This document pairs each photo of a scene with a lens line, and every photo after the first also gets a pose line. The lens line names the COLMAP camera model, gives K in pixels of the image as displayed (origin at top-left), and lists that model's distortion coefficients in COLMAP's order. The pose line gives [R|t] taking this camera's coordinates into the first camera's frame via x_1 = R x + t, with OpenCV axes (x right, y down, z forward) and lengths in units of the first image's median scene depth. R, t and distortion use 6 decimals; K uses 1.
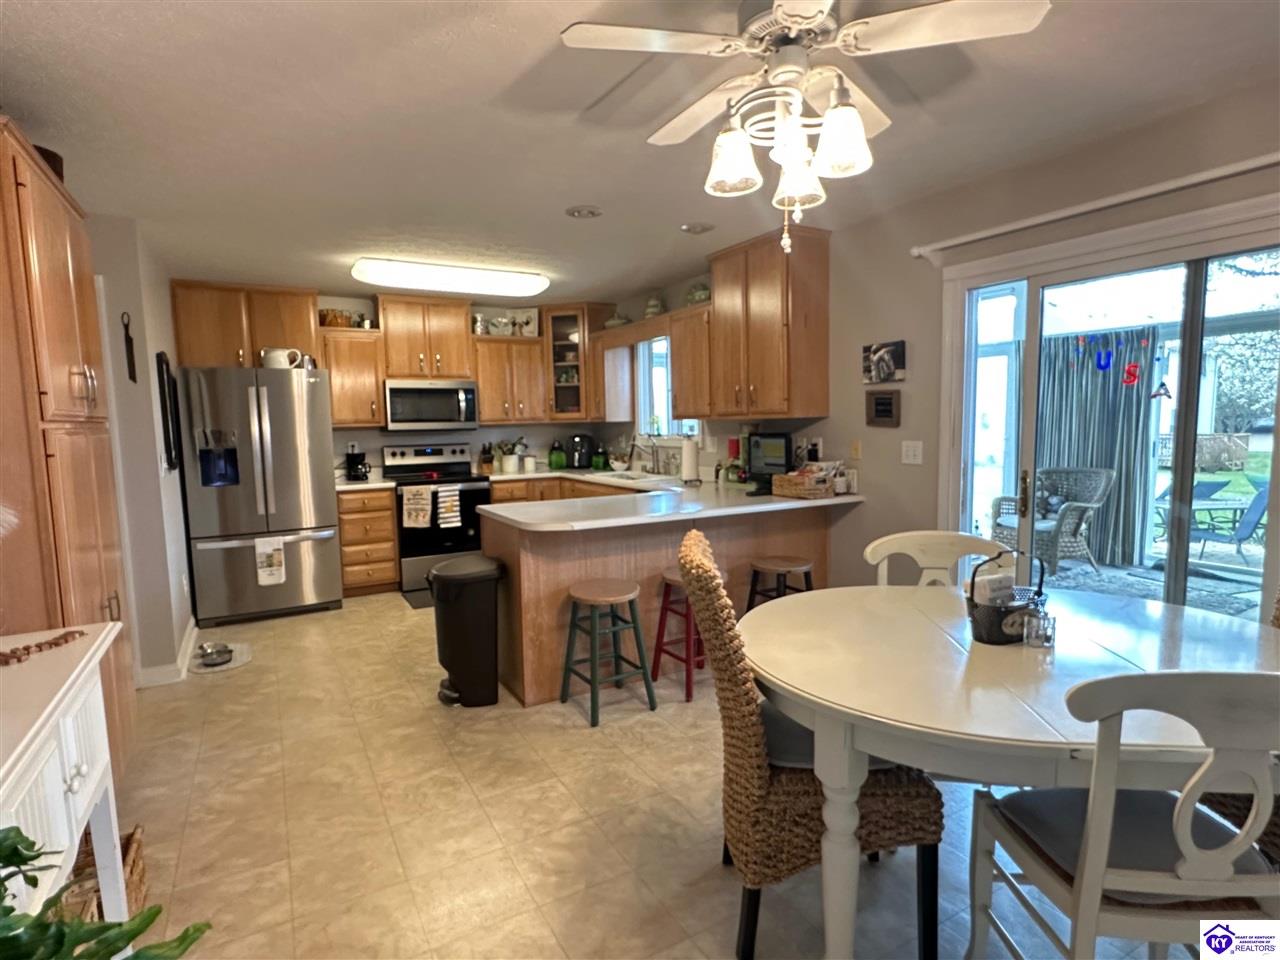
lens RADIAL K [[689.5, 0, 637.7], [0, 689.5, 490.5], [0, 0, 1]] dist [0.000784, 0.001201]
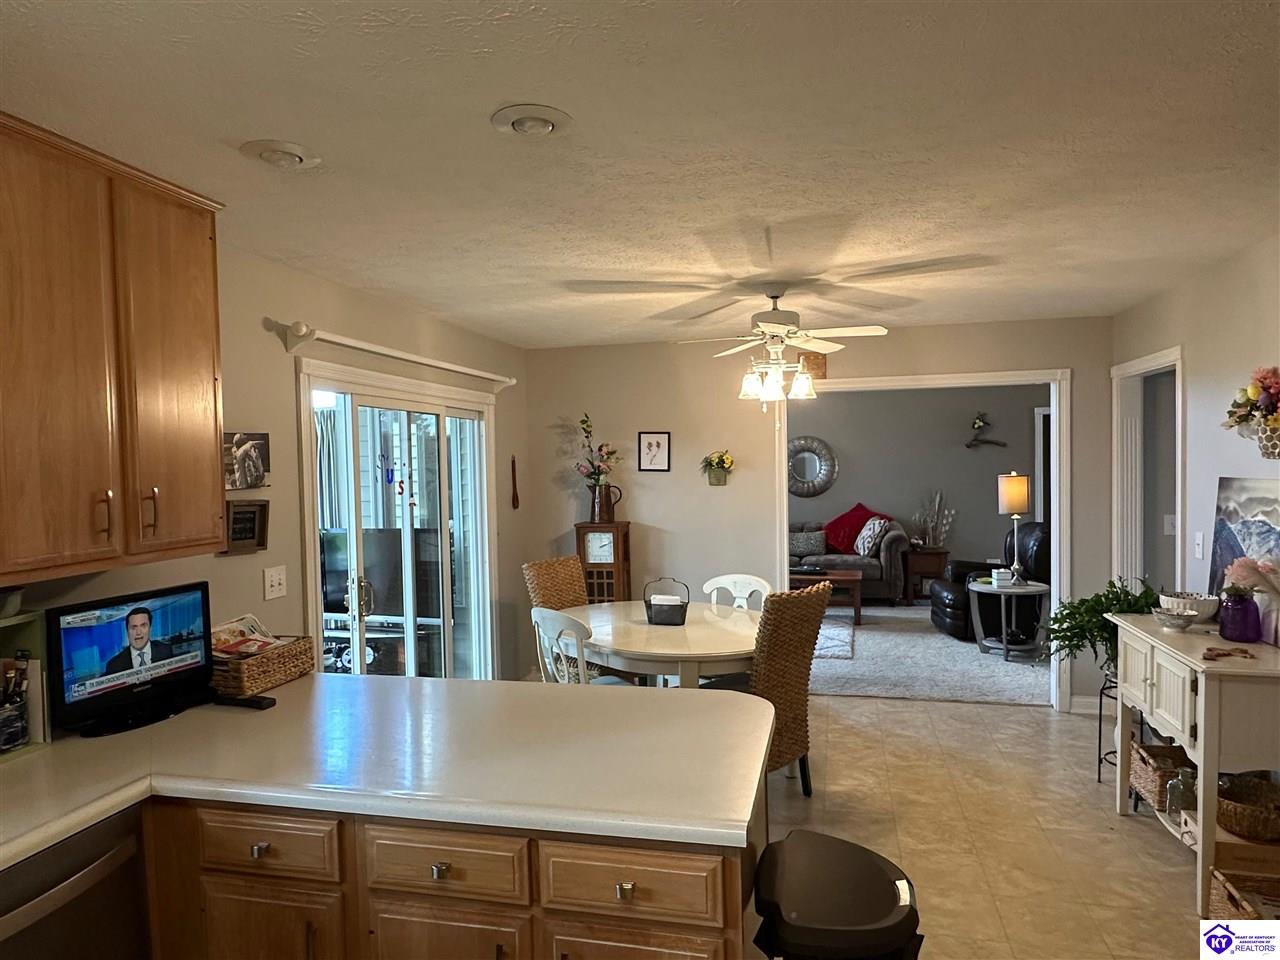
lens RADIAL K [[788.9, 0, 643.0], [0, 788.9, 492.9], [0, 0, 1]] dist [0.001543, -0.000186]
pose [[-0.738073, 0.007057, 0.674684, -0.307930], [0.101768, 0.989670, 0.100978, -0.126138], [-0.667002, 0.143191, -0.731167, 0.861626]]
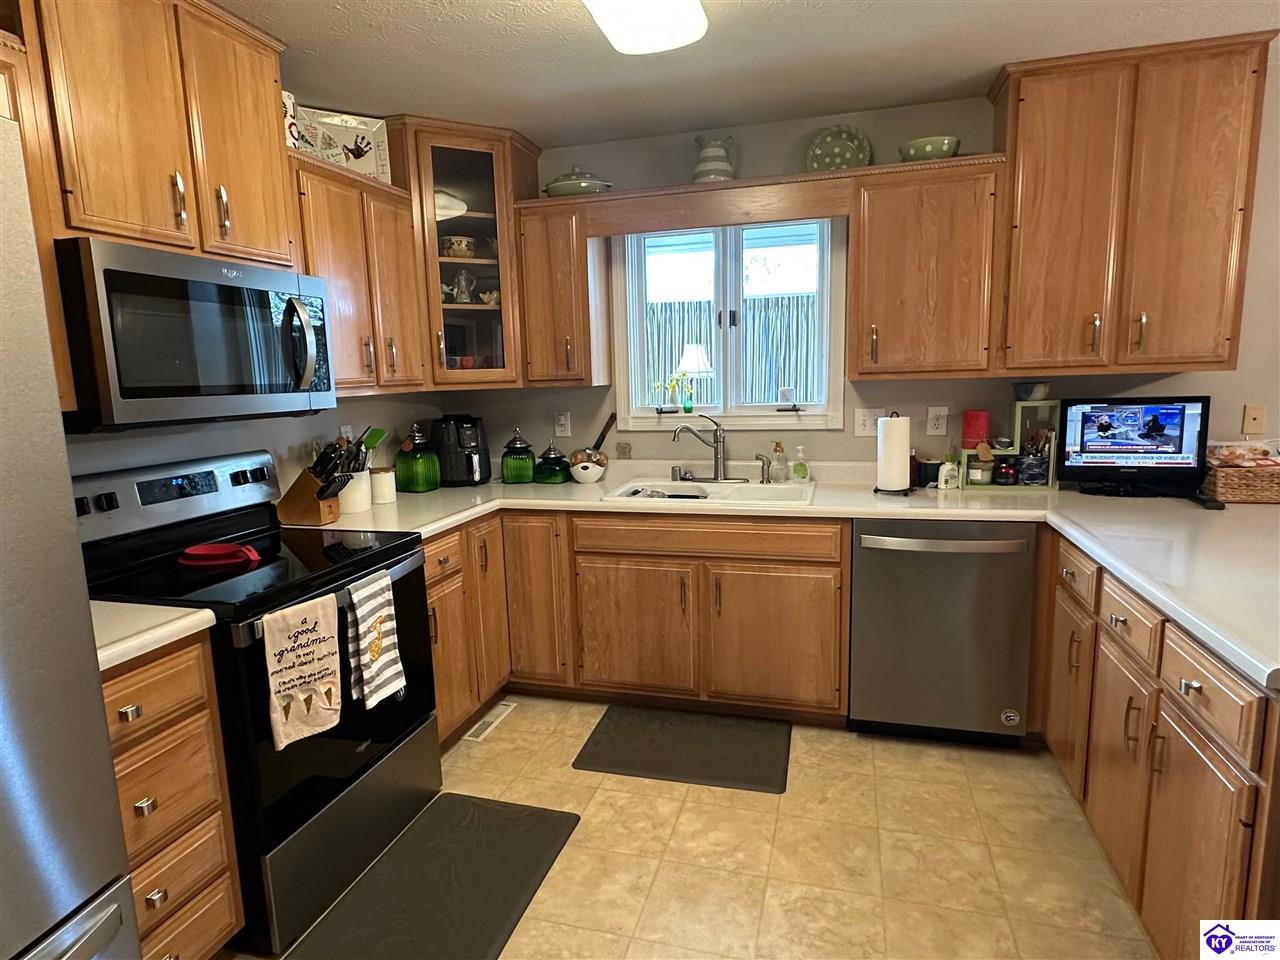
lens RADIAL K [[731.3, 0, 640.6], [0, 731.3, 489.3], [0, 0, 1]] dist [0.003020, -0.000865]
pose [[0.704272, -0.111481, 0.701123, -0.419580], [0.085321, 0.993727, 0.072303, -0.065020], [-0.704785, 0.008899, 0.709365, 0.640133]]
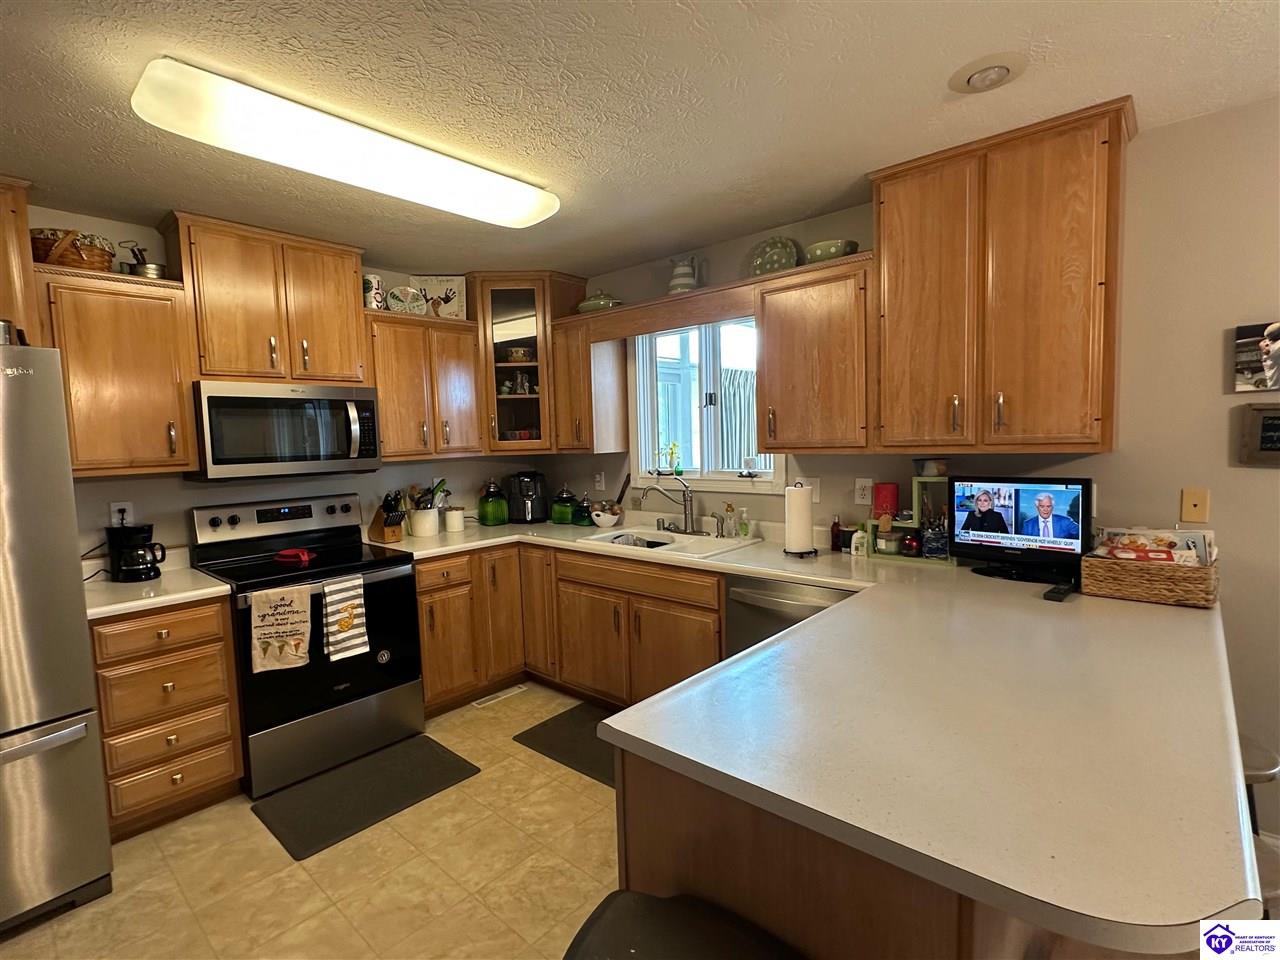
lens RADIAL K [[628.9, 0, 642.0], [0, 628.9, 485.0], [0, 0, 1]] dist [0.000643, -0.000400]
pose [[0.944751, -0.033720, 0.326049, -0.208505], [0.042786, 0.998870, -0.020672, -0.059603], [-0.324984, 0.033480, 0.945127, 0.452875]]
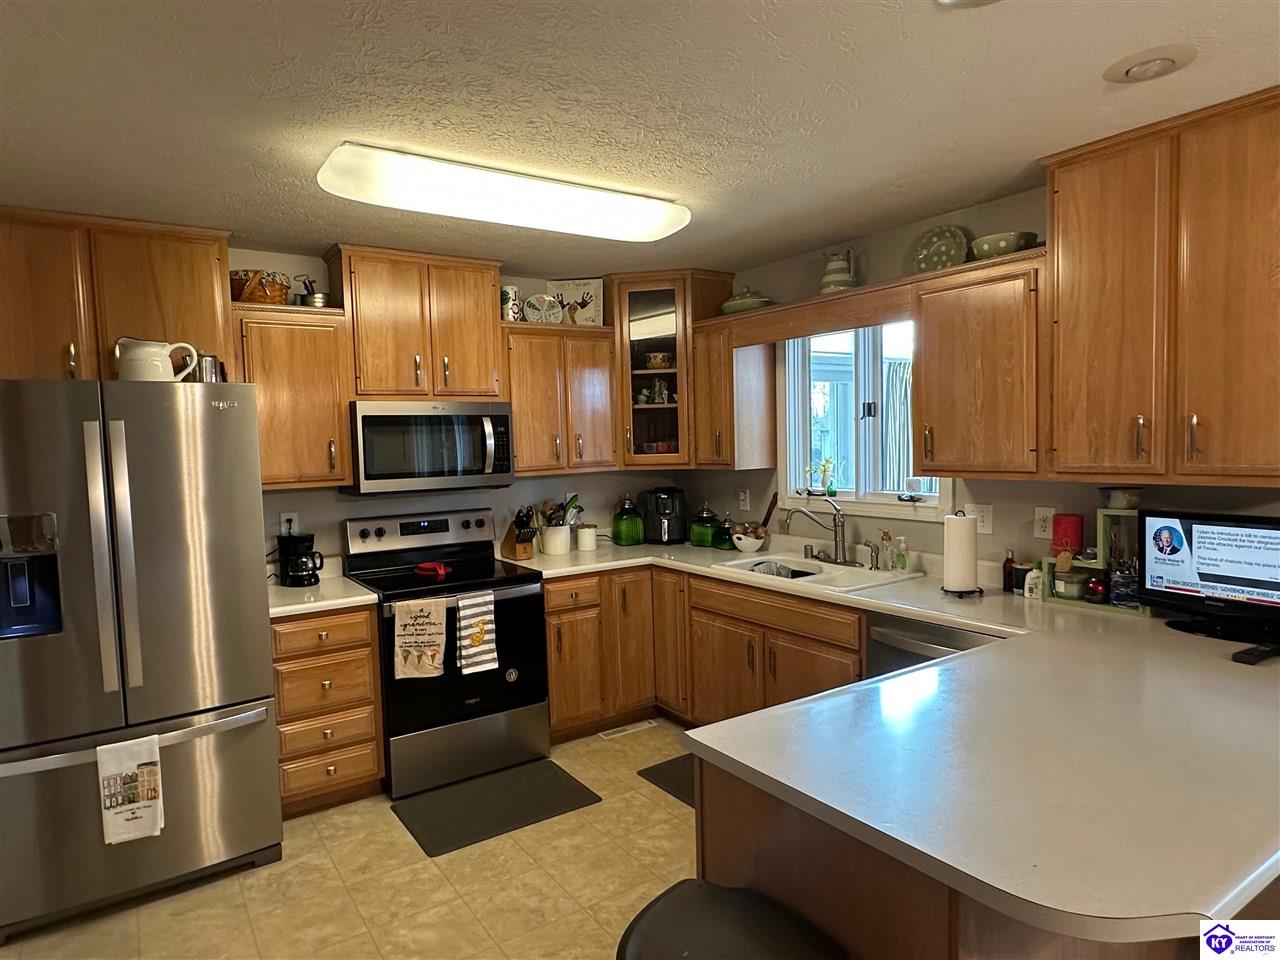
lens RADIAL K [[788.9, 0, 634.6], [0, 788.9, 489.1], [0, 0, 1]] dist [0.001543, -0.000186]
pose [[0.996567, -0.012993, 0.081763, -0.196191], [0.015750, 0.999326, -0.033173, -0.066782], [-0.081277, 0.034347, 0.996100, 0.362520]]
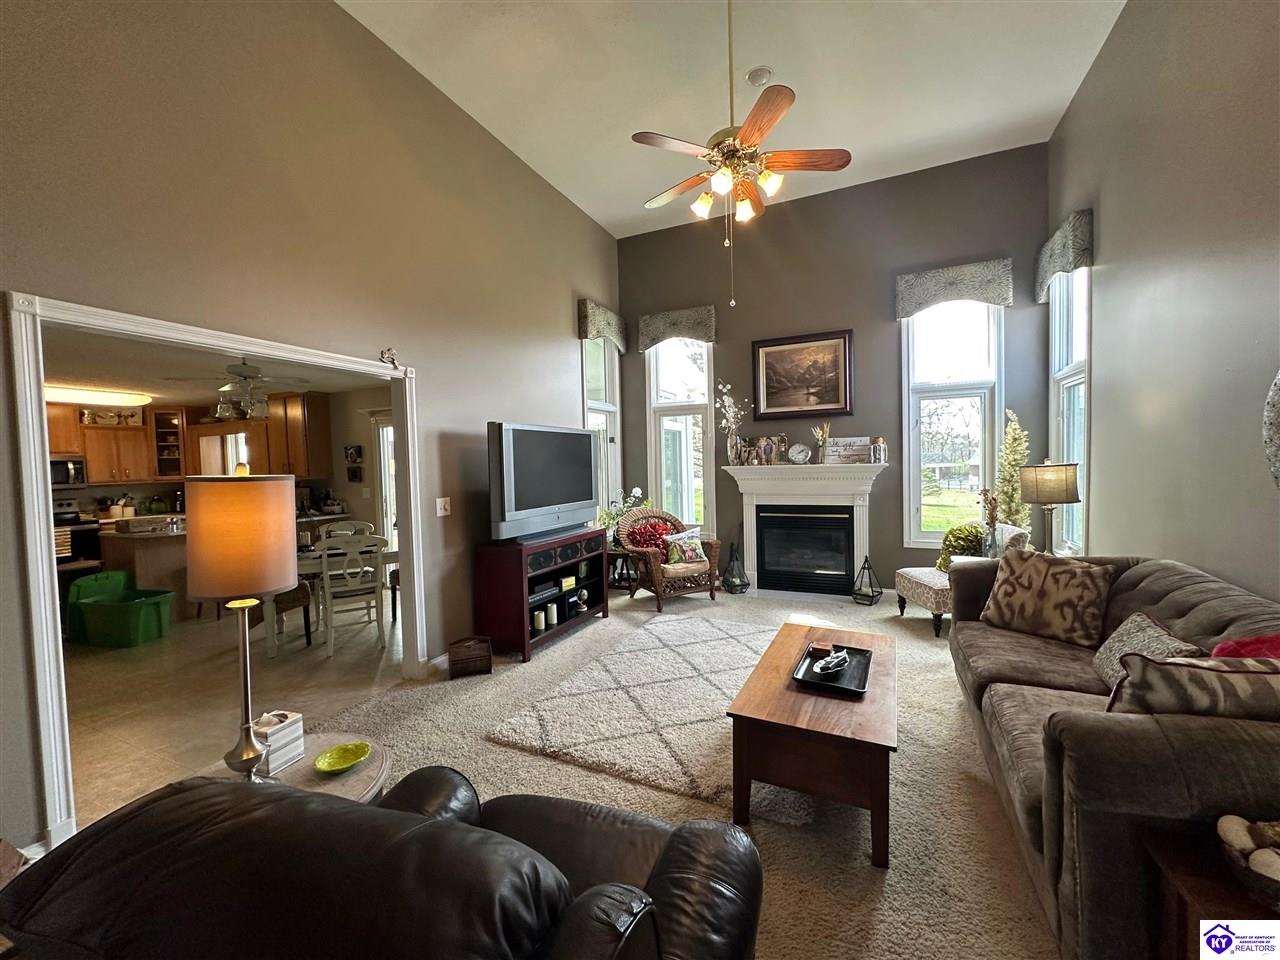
lens RADIAL K [[511.0, 0, 640.2], [0, 511.0, 481.2], [0, 0, 1]] dist [-0.000784, -0.000679]
pose [[0.808517, -0.023648, 0.587997, 0.084986], [0.070200, 0.995933, -0.056475, 0.040963], [-0.584270, 0.086938, 0.806889, -0.582931]]
